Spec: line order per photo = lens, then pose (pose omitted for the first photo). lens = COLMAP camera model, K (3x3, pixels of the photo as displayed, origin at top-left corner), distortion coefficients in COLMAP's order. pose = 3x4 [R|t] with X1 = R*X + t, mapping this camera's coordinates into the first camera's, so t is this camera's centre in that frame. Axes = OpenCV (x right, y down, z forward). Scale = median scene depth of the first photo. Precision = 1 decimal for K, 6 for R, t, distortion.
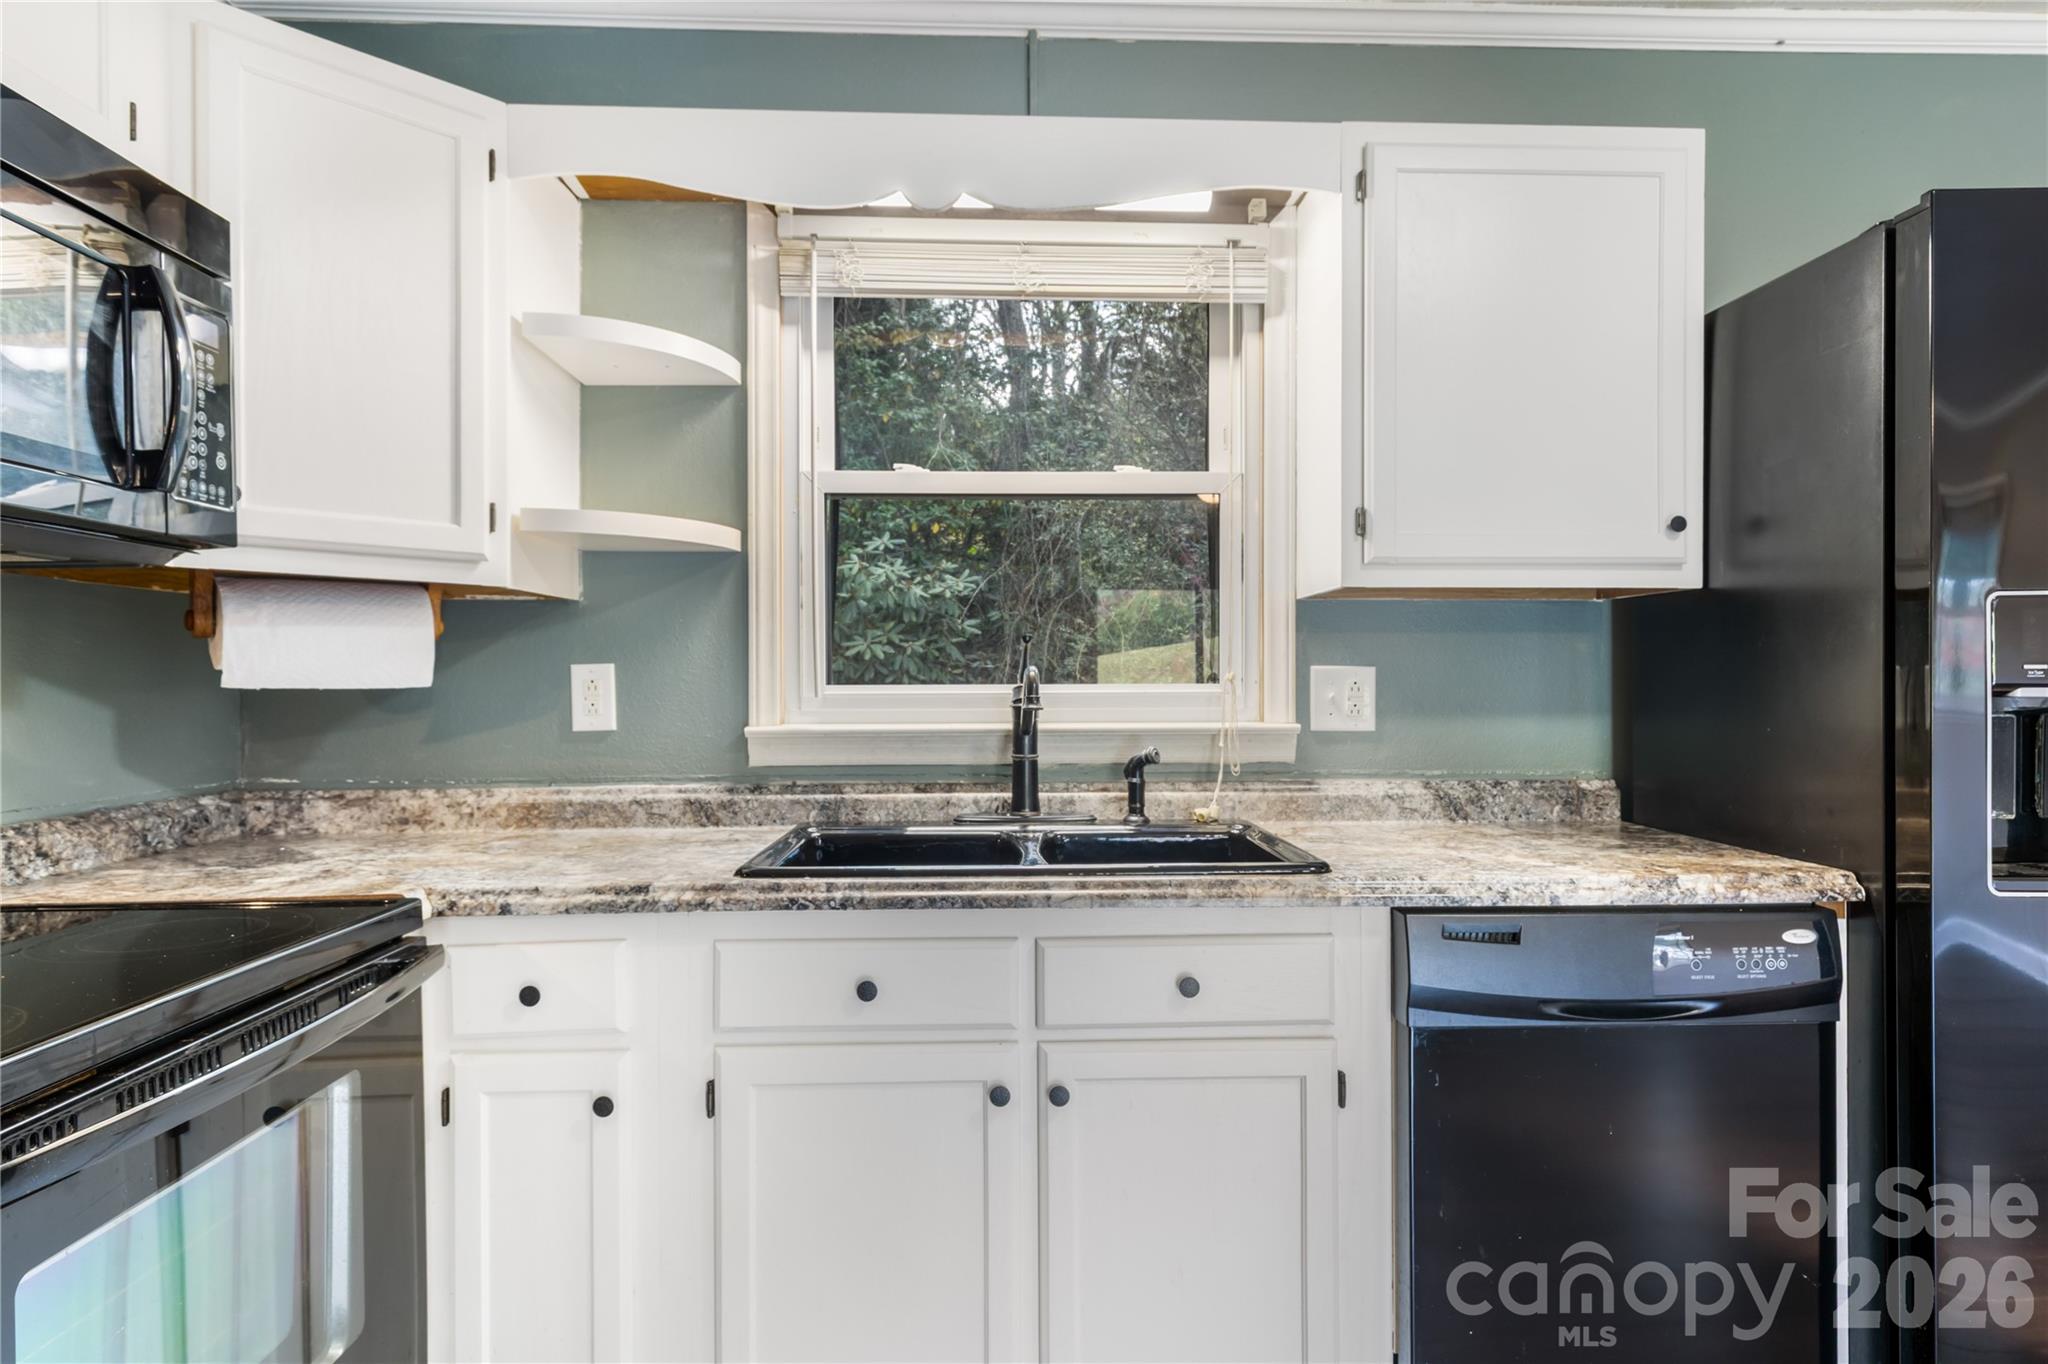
lens RADIAL K [[1152.2, 0, 1024.0], [0, 1152.2, 682.0], [0, 0, 1]] dist [0.003910, 0.000510]
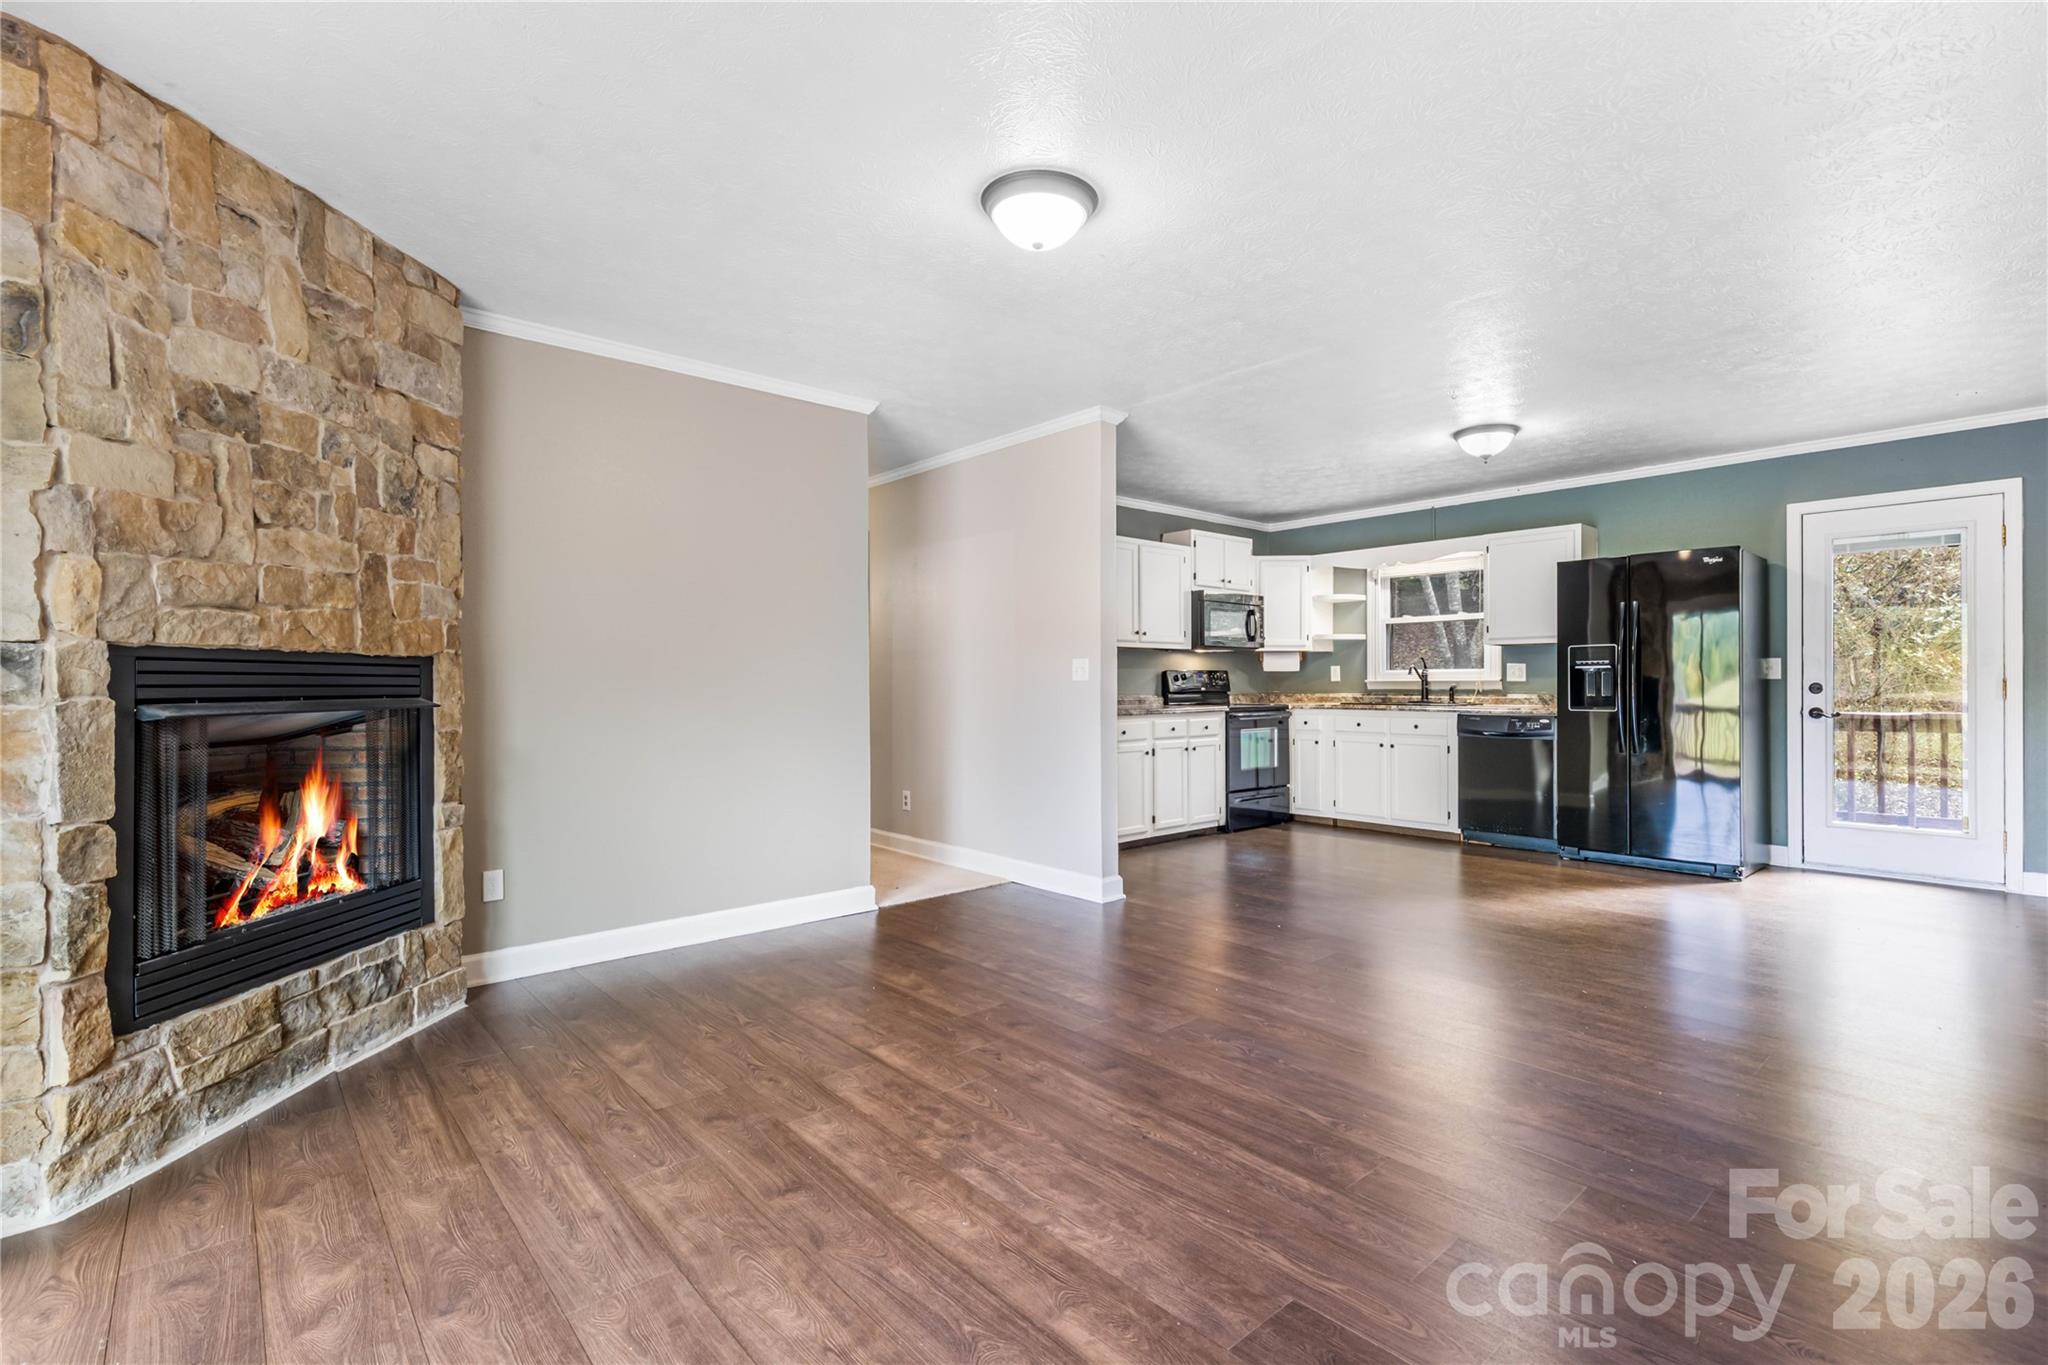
lens RADIAL K [[930.6, 0, 1024.0], [0, 930.6, 682.5], [0, 0, 1]] dist [0.011353, 0.000359]
pose [[0.615341, -0.001417, -0.788259, 1.762191], [-0.000314, 0.999998, -0.002043, 0.056430], [0.788261, 0.001504, 0.615340, -2.209935]]
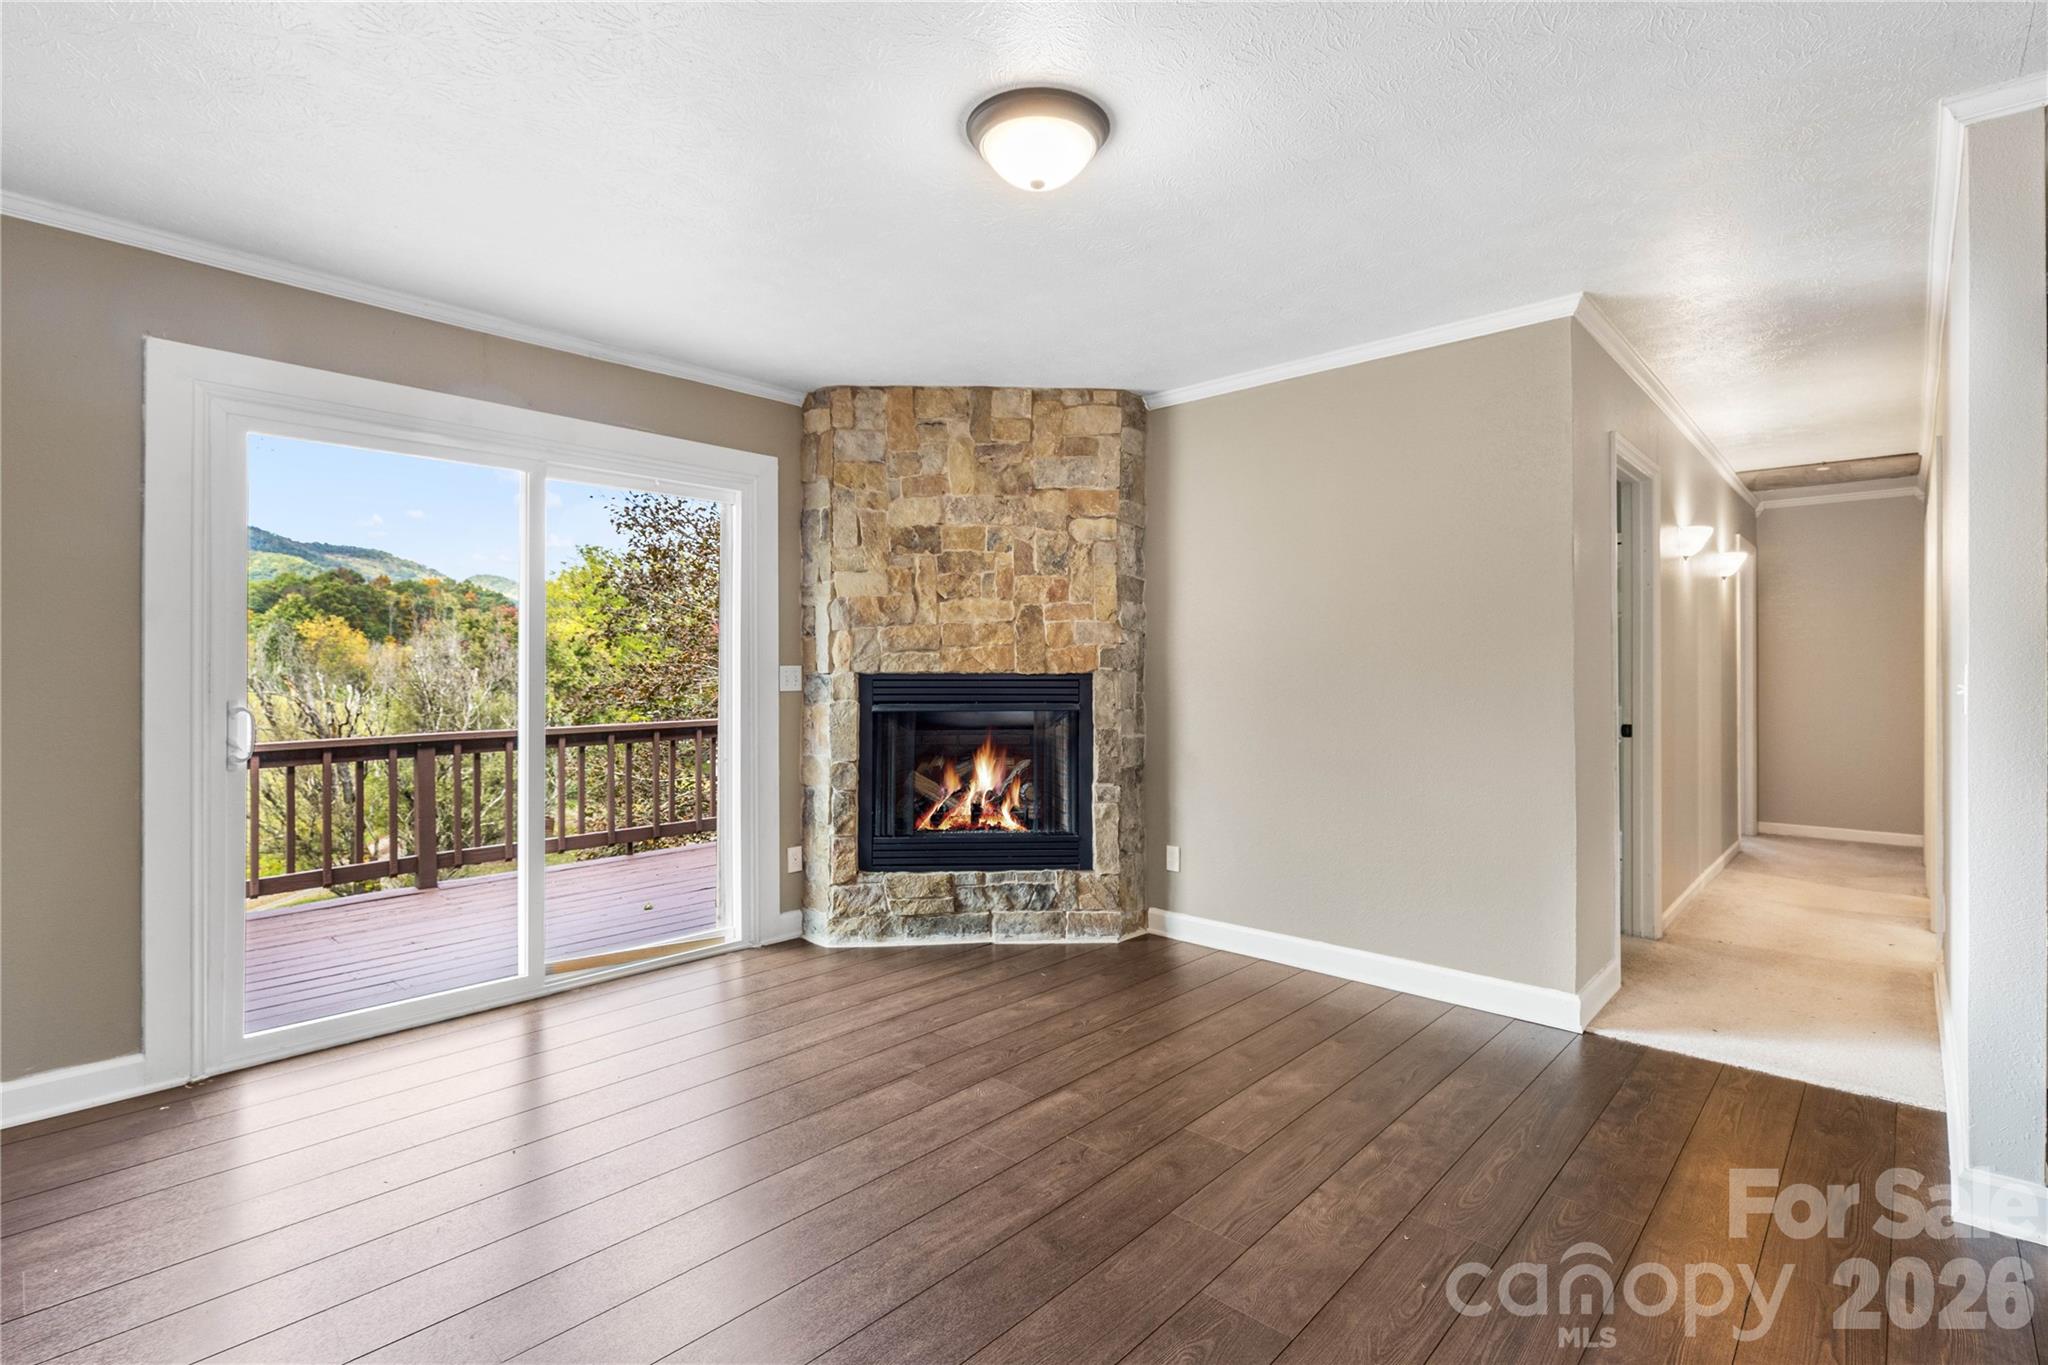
lens RADIAL K [[937.3, 0, 1047.1], [0, 937.3, 669.4], [0, 0, 1]] dist [0.013352, 0.000129]
pose [[-0.711627, -0.002894, -0.702552, 1.494348], [-0.002572, 0.999996, -0.001514, 0.007471], [0.702553, 0.000730, -0.711631, -0.666114]]
